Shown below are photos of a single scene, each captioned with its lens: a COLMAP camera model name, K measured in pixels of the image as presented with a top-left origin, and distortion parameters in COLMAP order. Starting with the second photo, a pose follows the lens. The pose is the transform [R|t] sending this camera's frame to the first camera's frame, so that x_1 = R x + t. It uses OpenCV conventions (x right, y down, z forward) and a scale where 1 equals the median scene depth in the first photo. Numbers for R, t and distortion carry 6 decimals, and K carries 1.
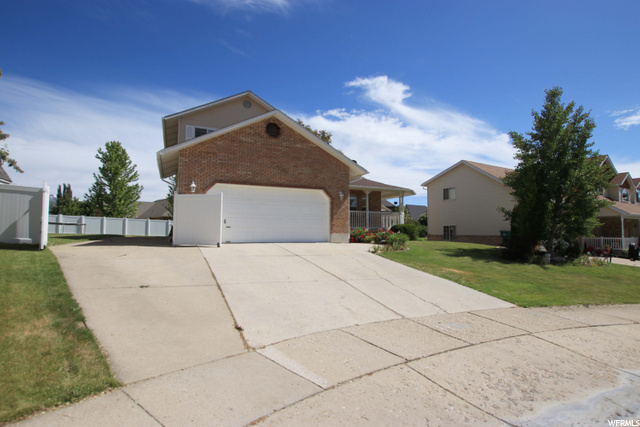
lens RADIAL K [[293.5, 0, 321.0], [0, 293.5, 212.7], [0, 0, 1]] dist [-0.028325, 0.003084]
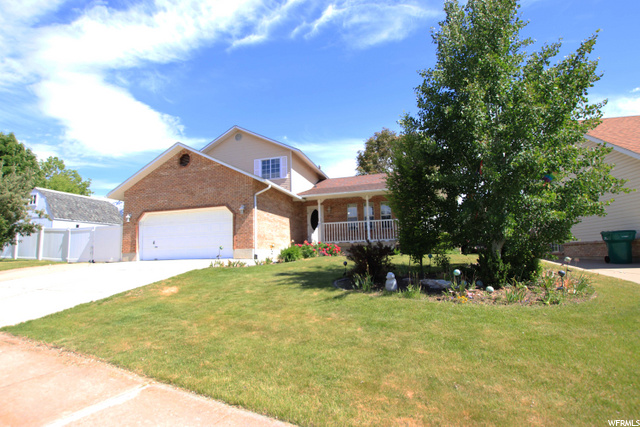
lens RADIAL K [[293.5, 0, 320.8], [0, 293.5, 215.2], [0, 0, 1]] dist [-0.028325, 0.003084]
pose [[0.789062, -0.107537, -0.604827, 0.864356], [0.073096, 0.994000, -0.081371, 0.058701], [0.609949, 0.019996, 0.792188, 0.402939]]
